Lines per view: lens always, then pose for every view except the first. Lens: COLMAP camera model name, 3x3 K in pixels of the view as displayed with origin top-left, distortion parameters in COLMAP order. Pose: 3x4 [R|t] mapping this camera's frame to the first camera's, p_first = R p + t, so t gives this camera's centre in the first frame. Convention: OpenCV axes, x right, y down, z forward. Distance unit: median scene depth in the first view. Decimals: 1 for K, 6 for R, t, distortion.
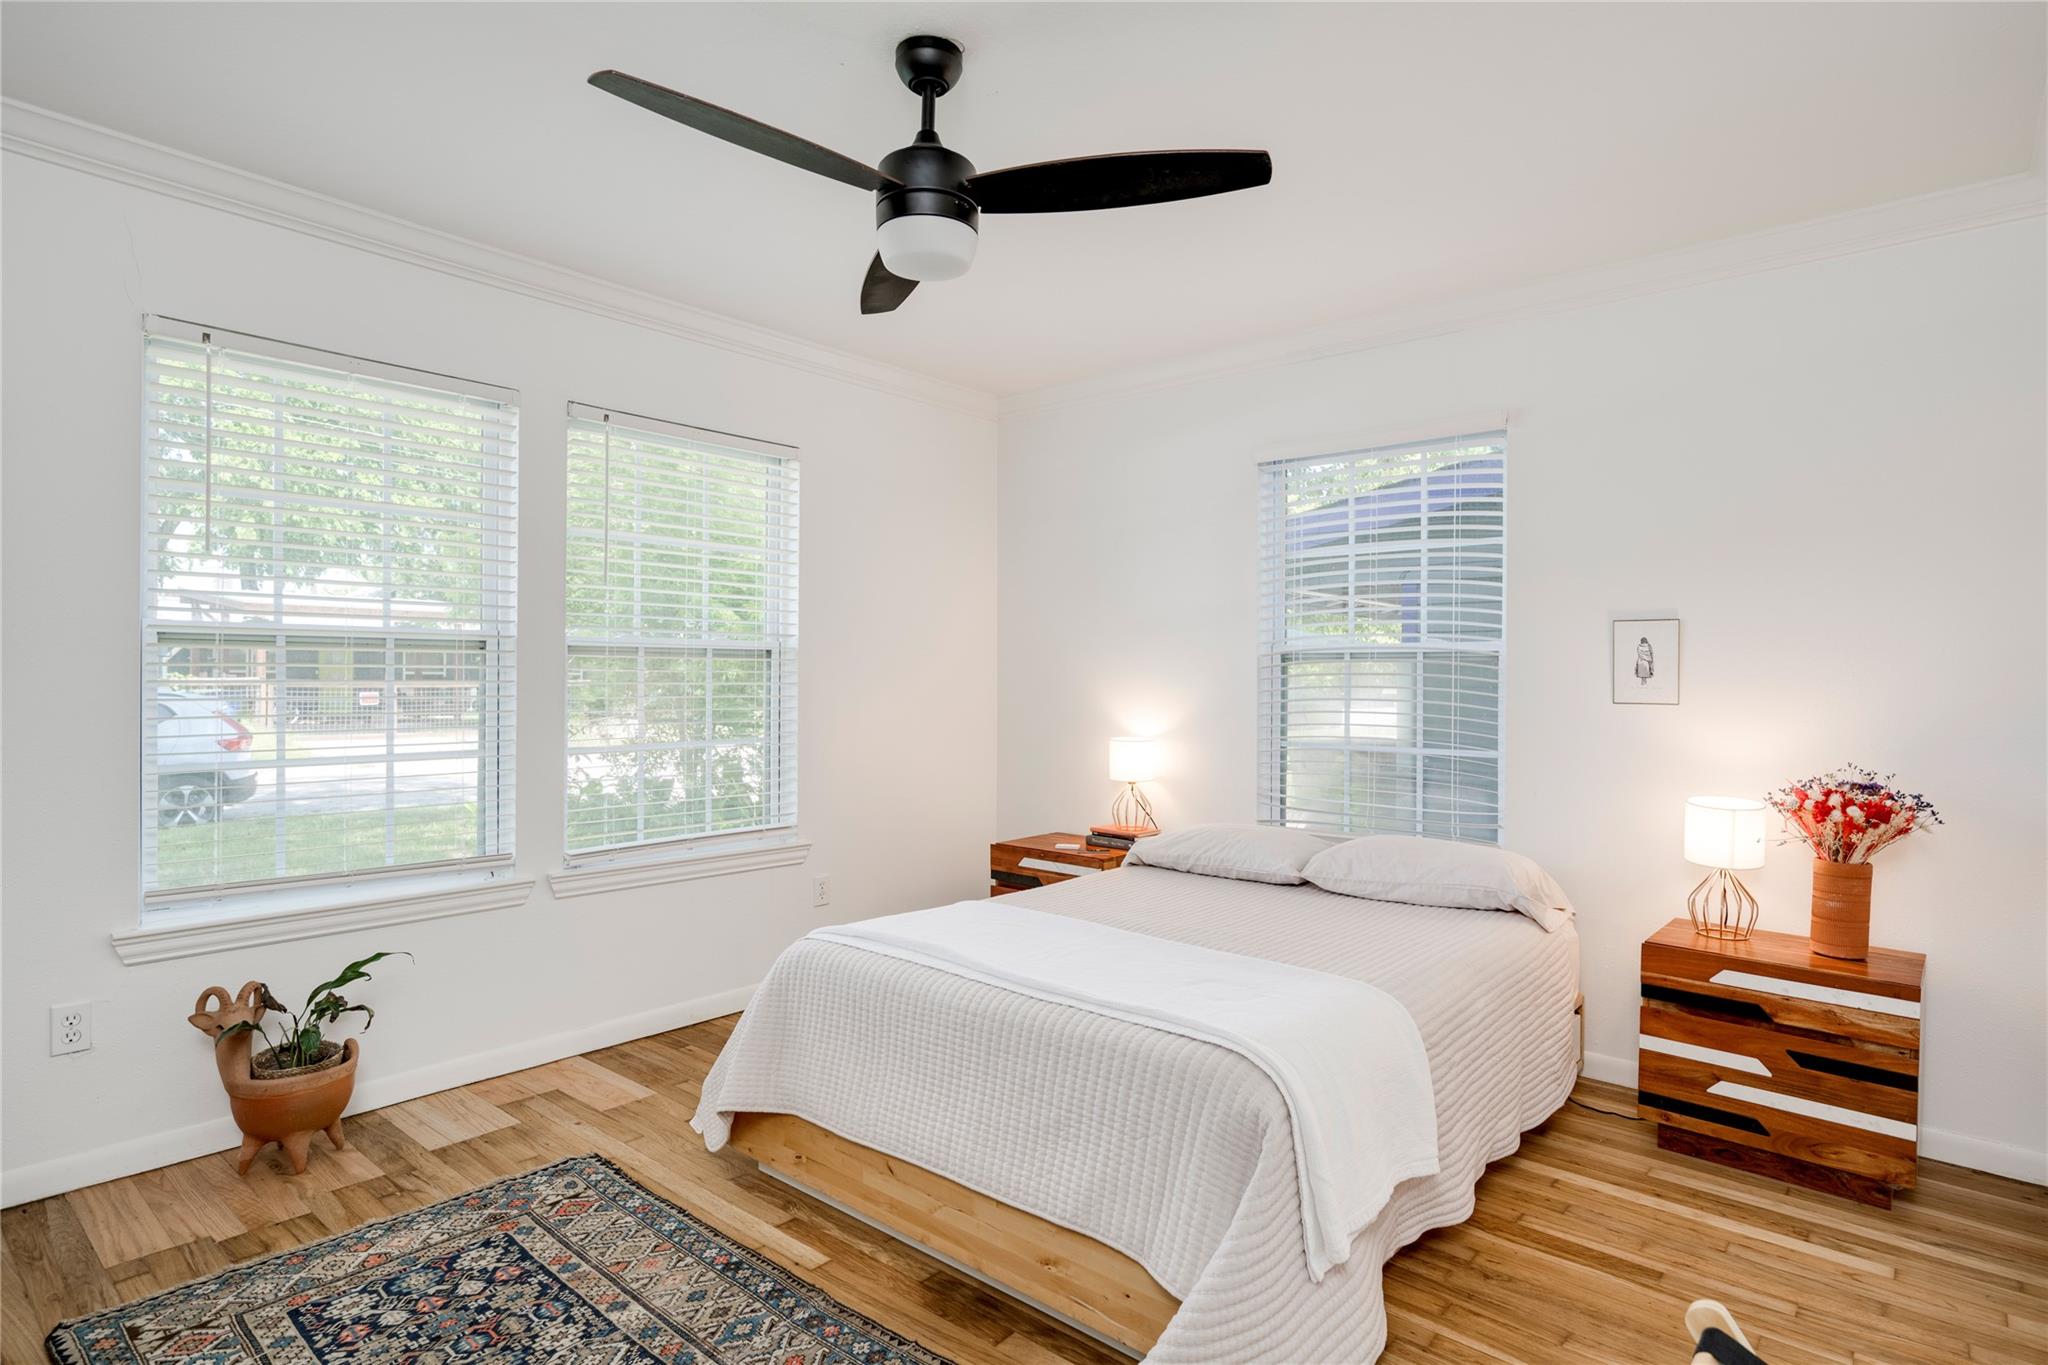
lens RADIAL K [[992.6, 0, 1022.3], [0, 992.6, 678.9], [0, 0, 1]] dist [-0.000545, -0.000375]
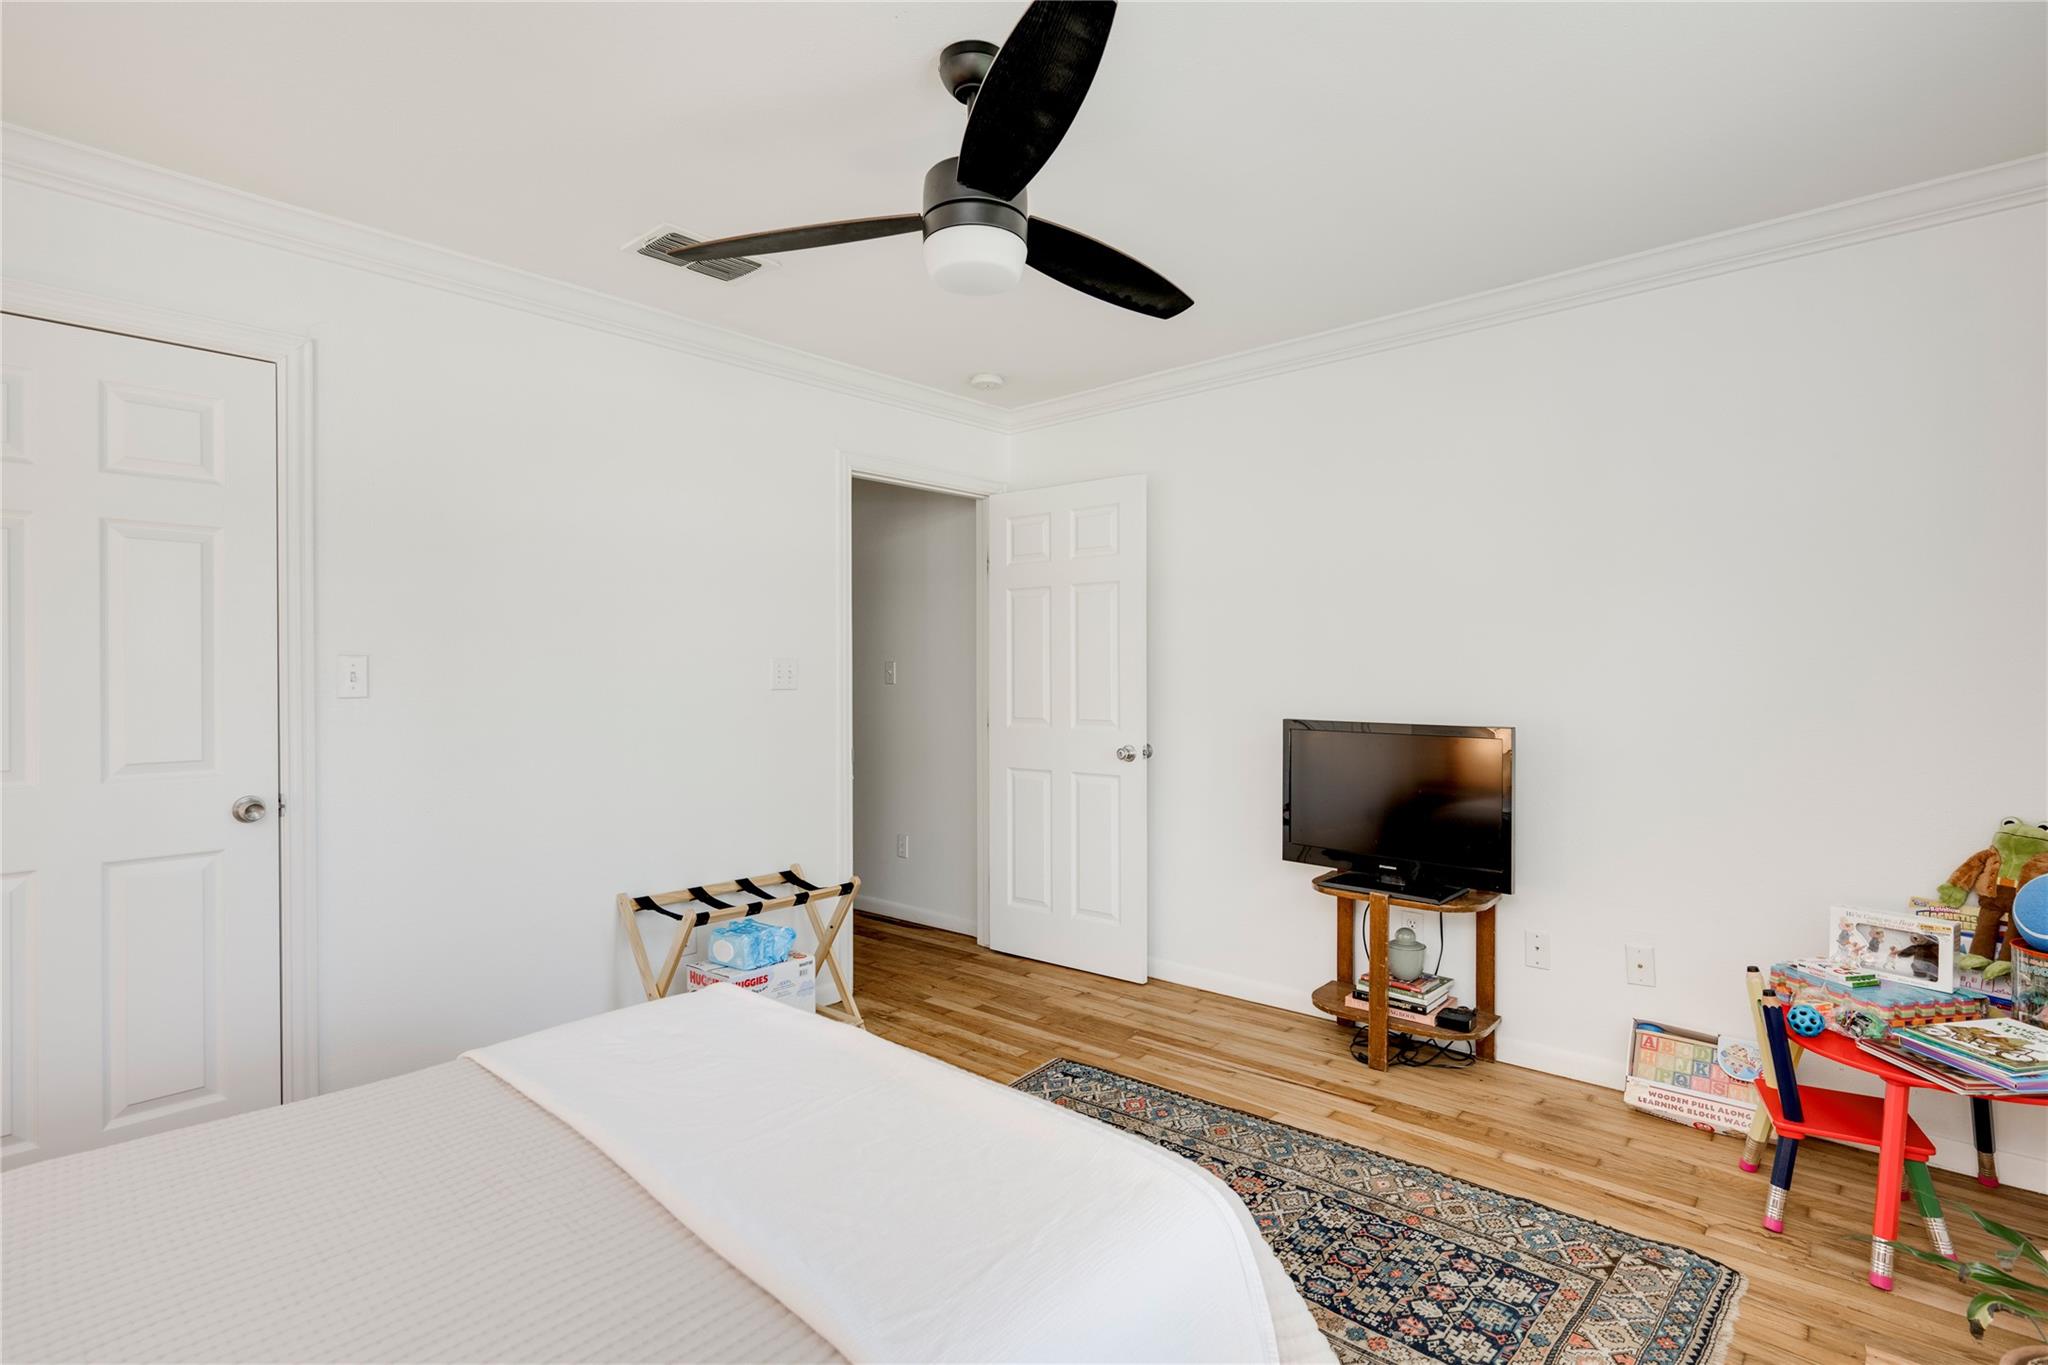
lens RADIAL K [[992.6, 0, 1022.3], [0, 992.6, 678.9], [0, 0, 1]] dist [-0.000545, -0.000375]
pose [[-0.999585, 0.002651, 0.028698, -0.178175], [0.002775, 0.999987, 0.004276, -0.032642], [-0.028686, 0.004353, -0.999579, 2.044315]]
